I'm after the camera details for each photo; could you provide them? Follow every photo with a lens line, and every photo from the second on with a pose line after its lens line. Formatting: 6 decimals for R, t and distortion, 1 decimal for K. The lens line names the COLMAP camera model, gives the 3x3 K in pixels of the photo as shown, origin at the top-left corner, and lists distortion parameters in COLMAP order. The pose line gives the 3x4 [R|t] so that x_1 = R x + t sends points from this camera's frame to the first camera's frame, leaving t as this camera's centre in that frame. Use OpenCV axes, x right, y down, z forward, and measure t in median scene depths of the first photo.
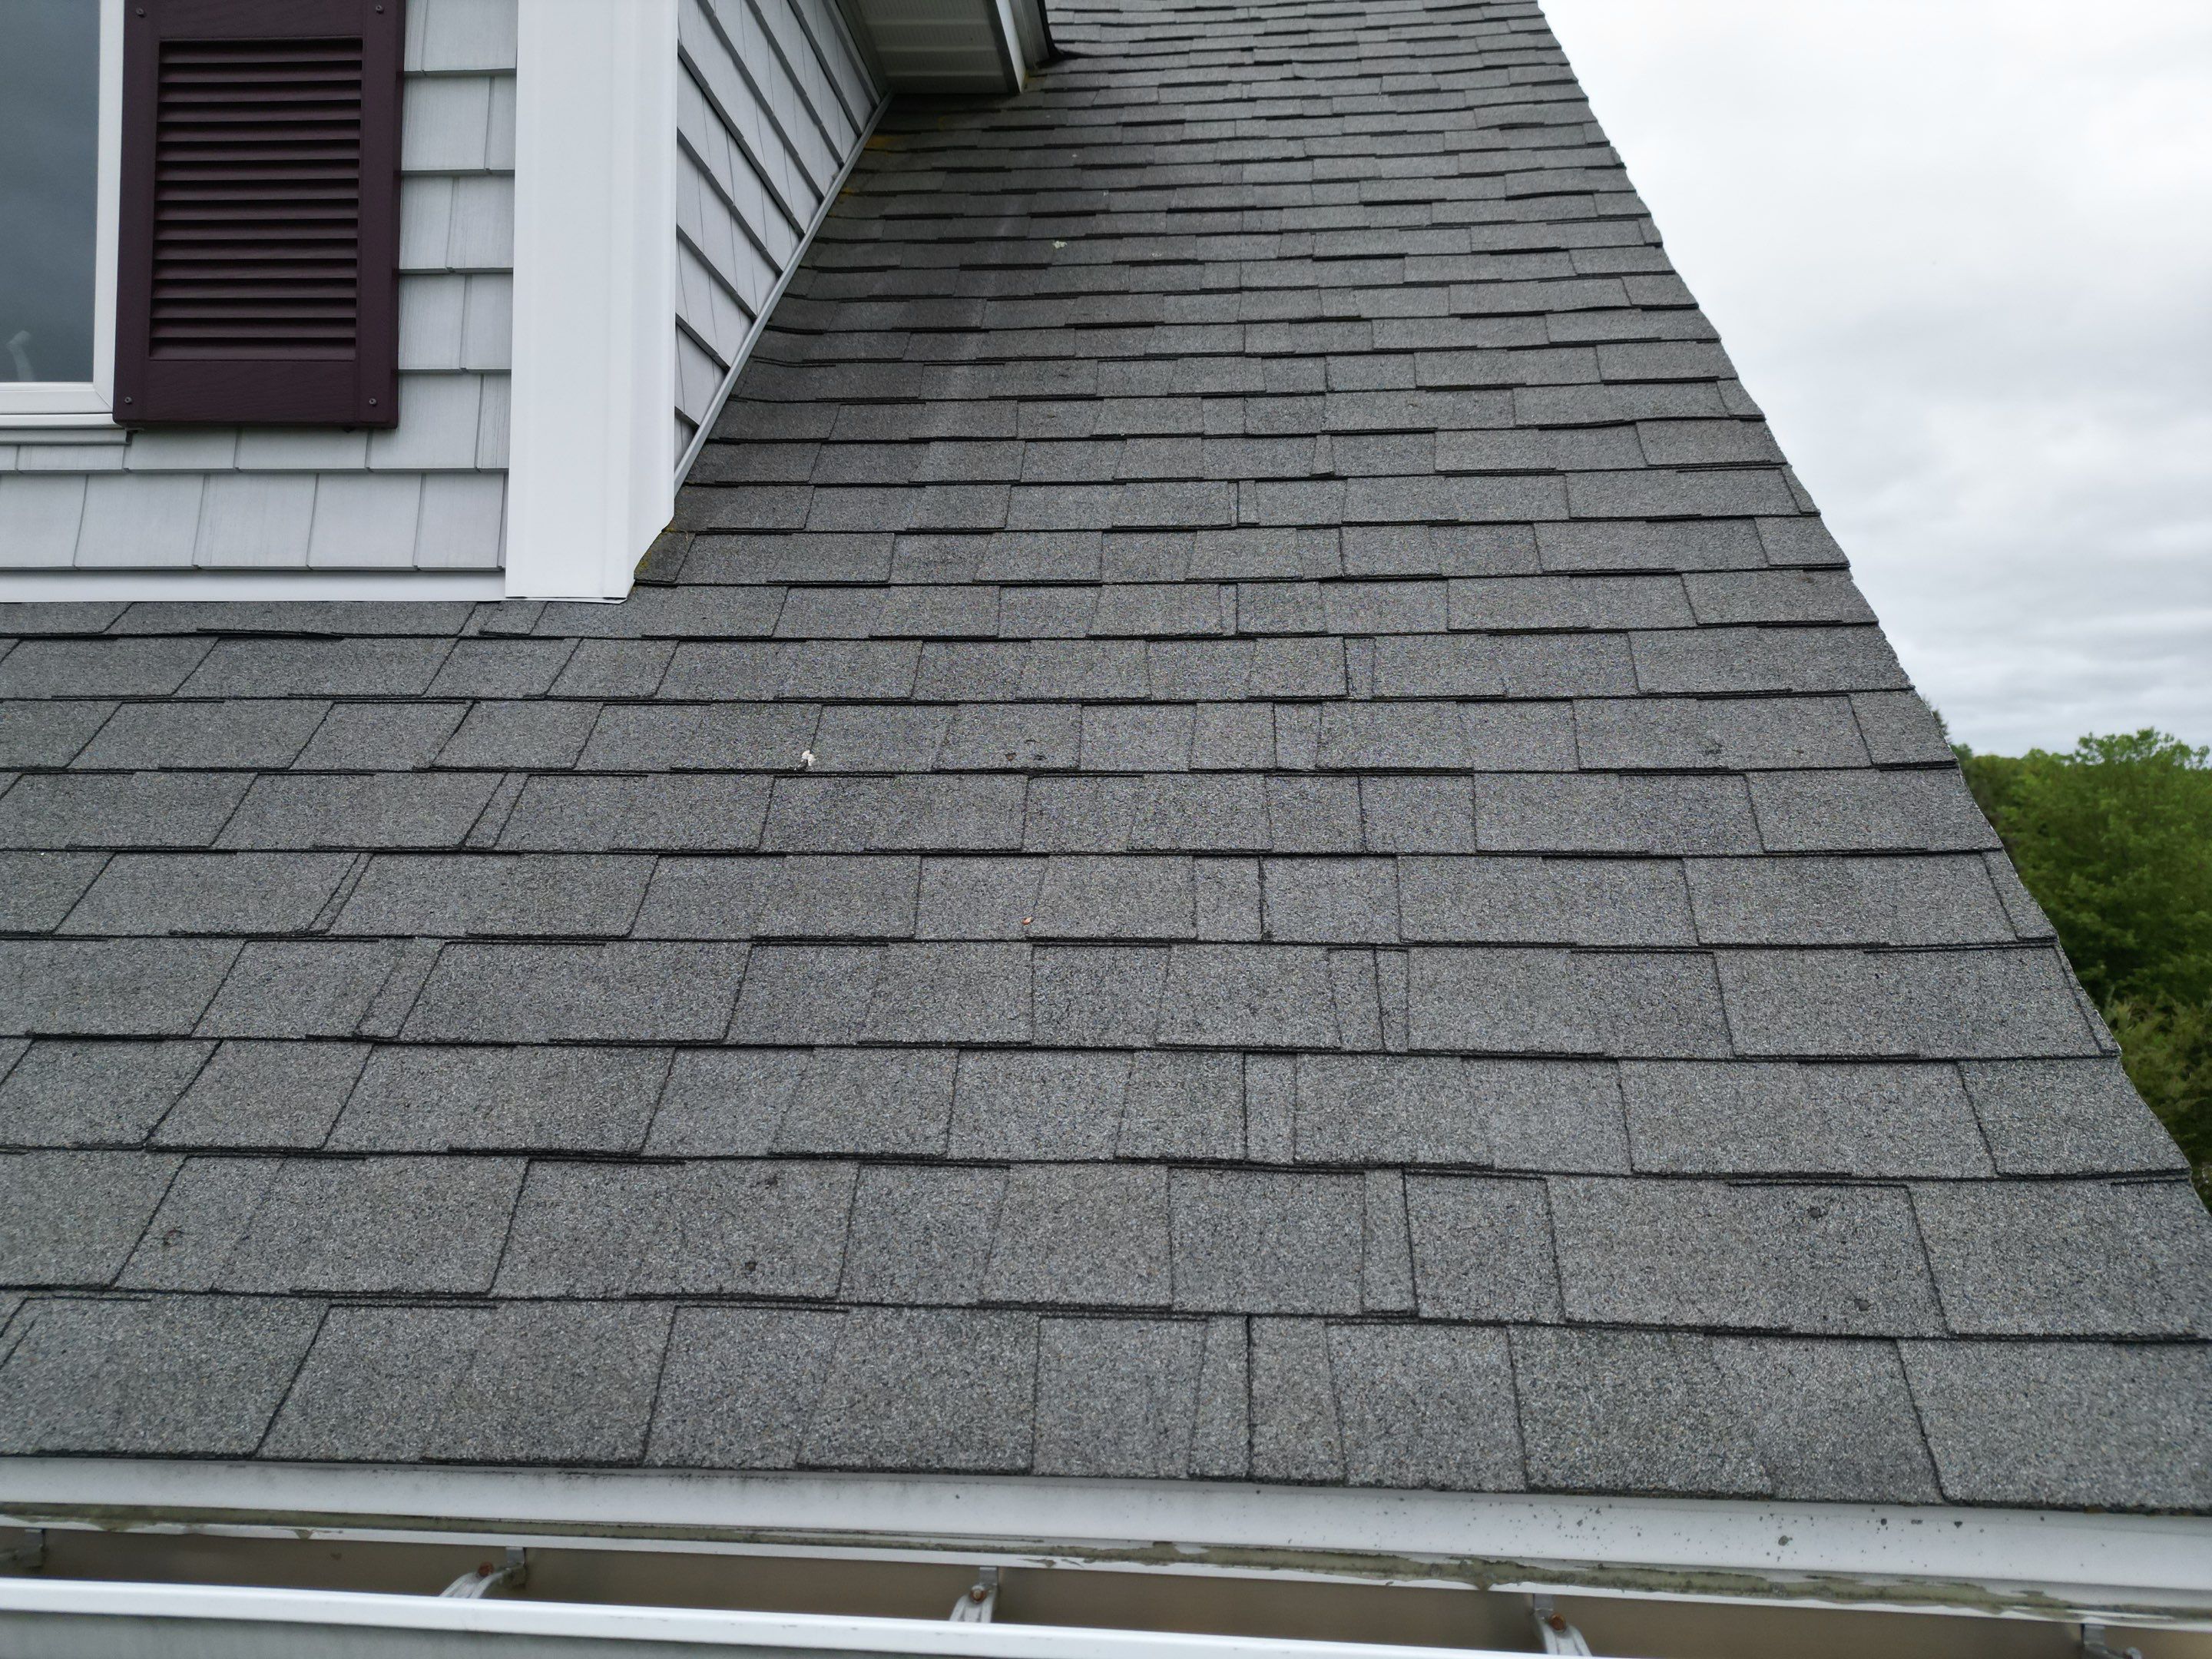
lens RADIAL K [[1571.4, 0, 1101.6], [0, 1571.4, 822.2], [0, 0, 1]] dist [0.083648, -0.091324]
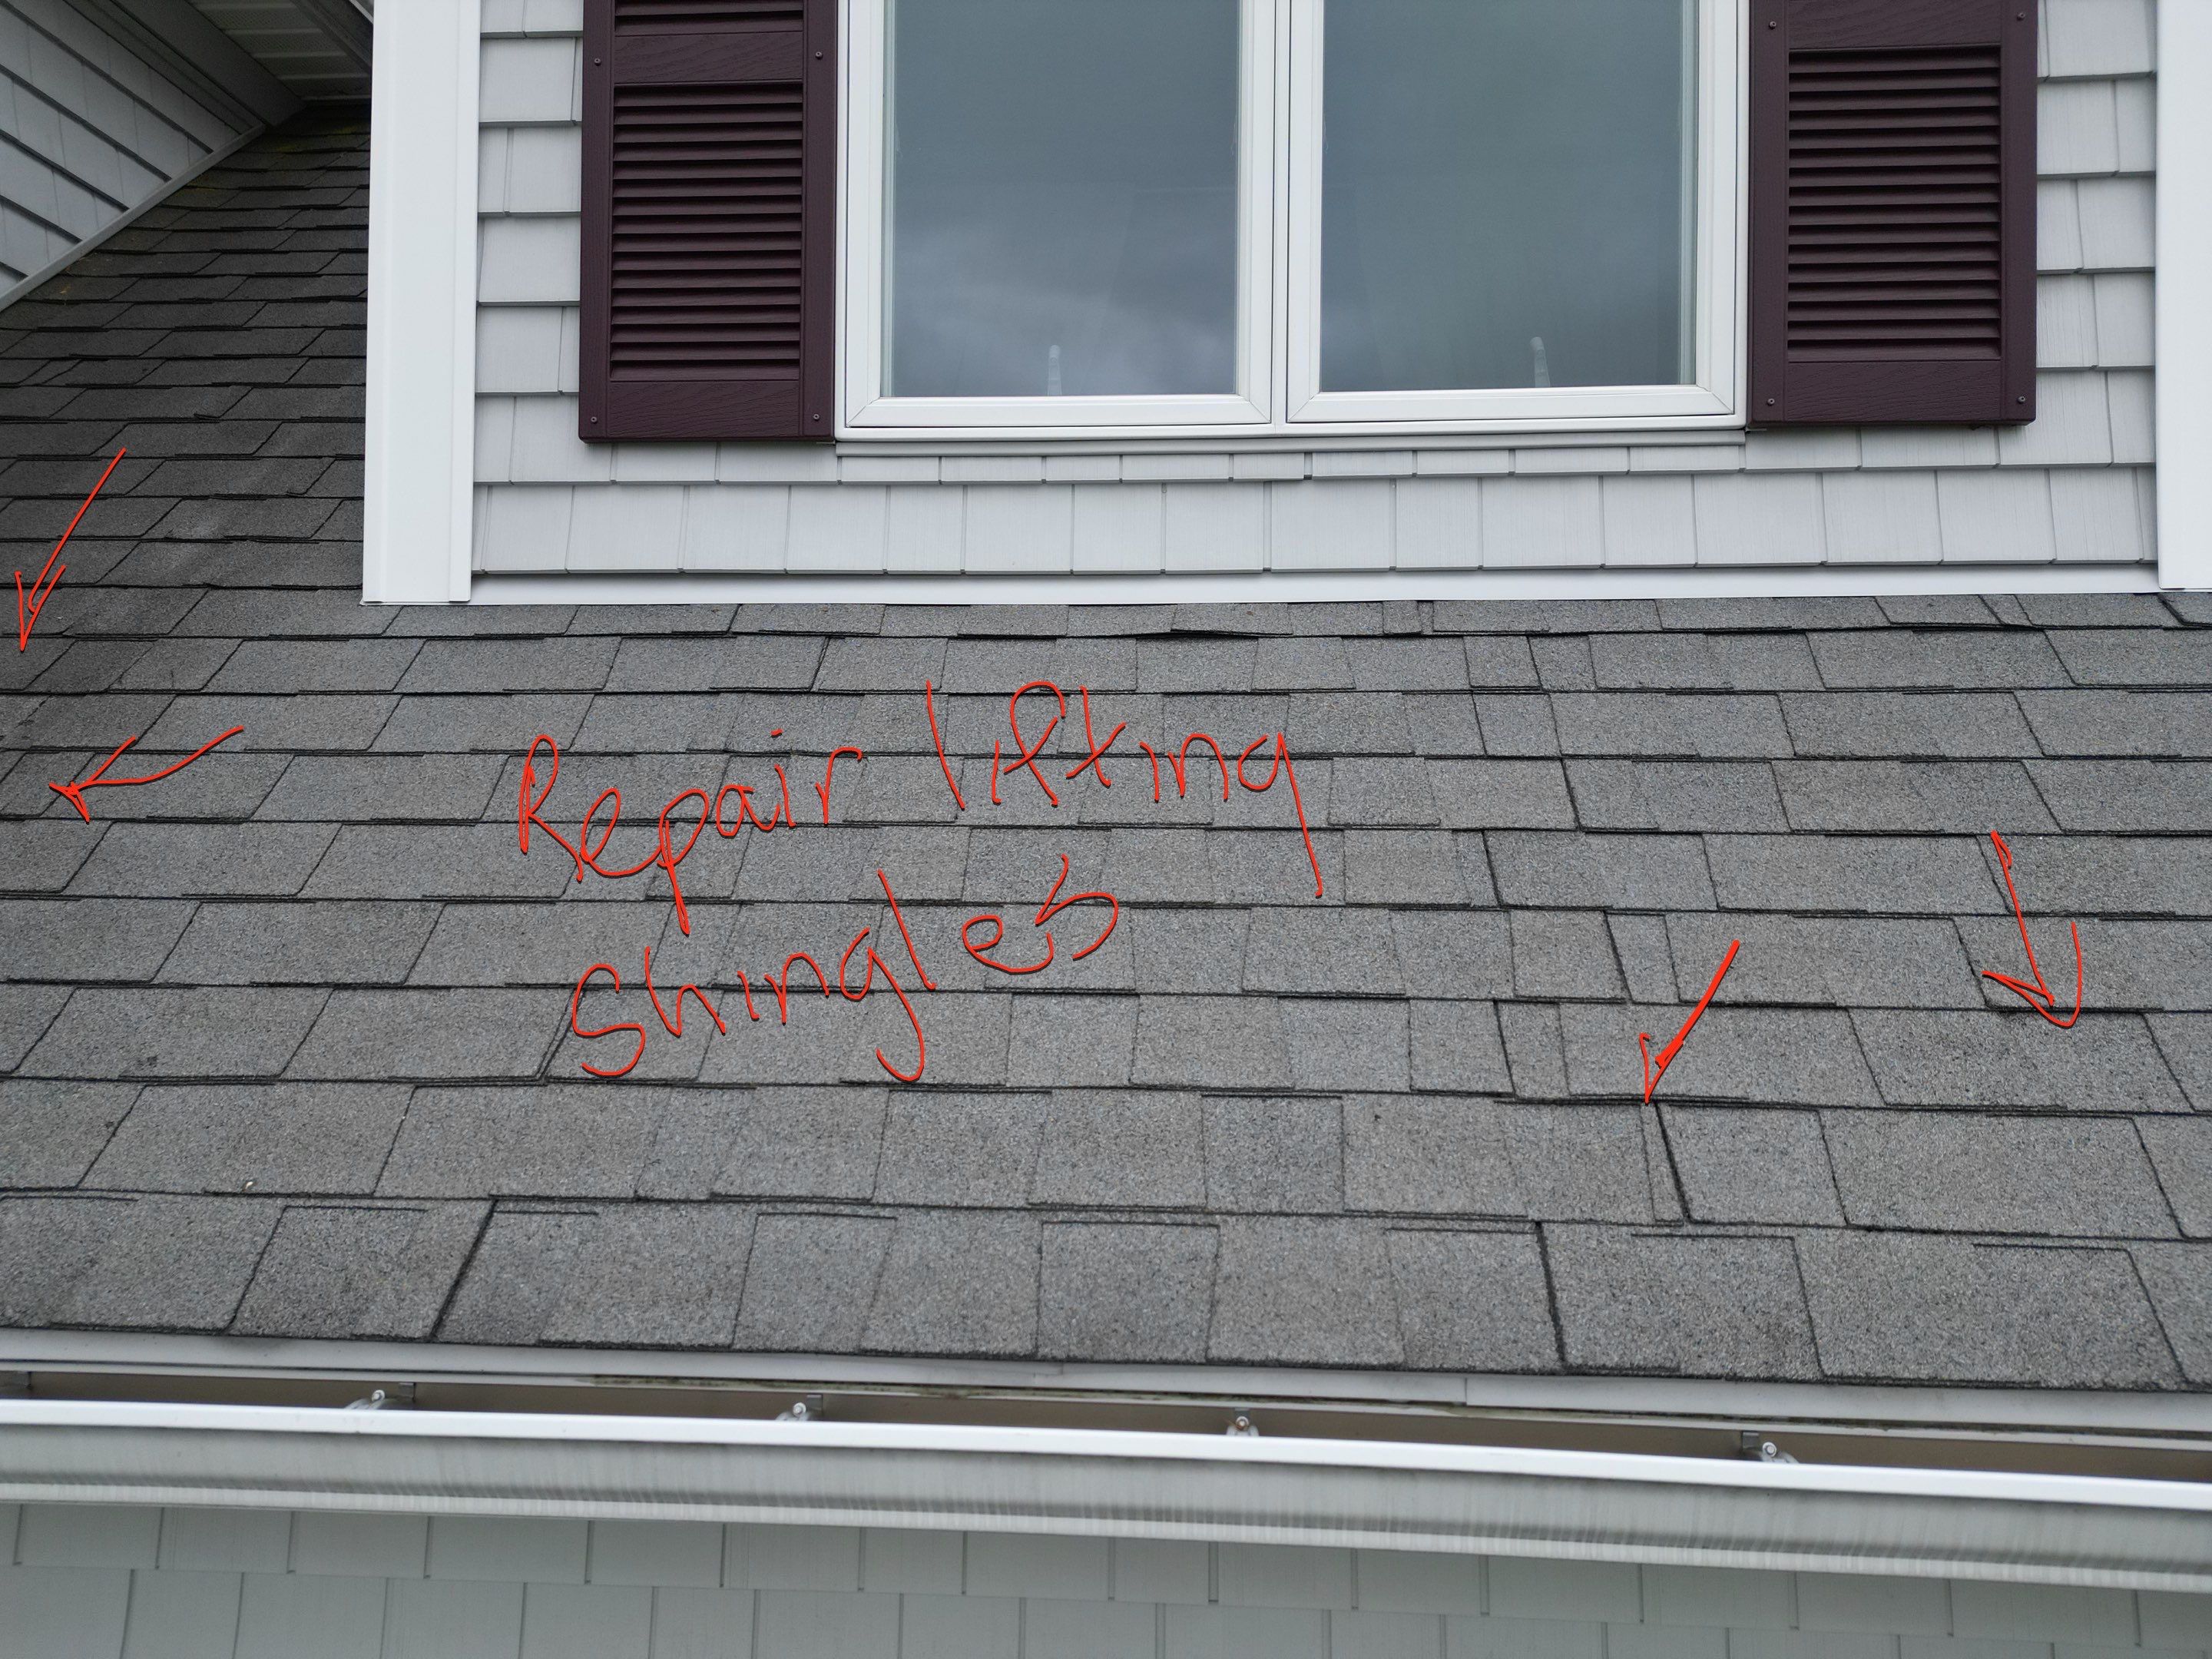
lens RADIAL K [[1571.4, 0, 1101.6], [0, 1571.4, 822.2], [0, 0, 1]] dist [0.083648, -0.091324]
pose [[0.999990, -0.003171, 0.003037, -1.038653], [0.003175, 0.999994, -0.001190, 0.006850], [-0.003033, 0.001199, 0.999995, -0.022907]]
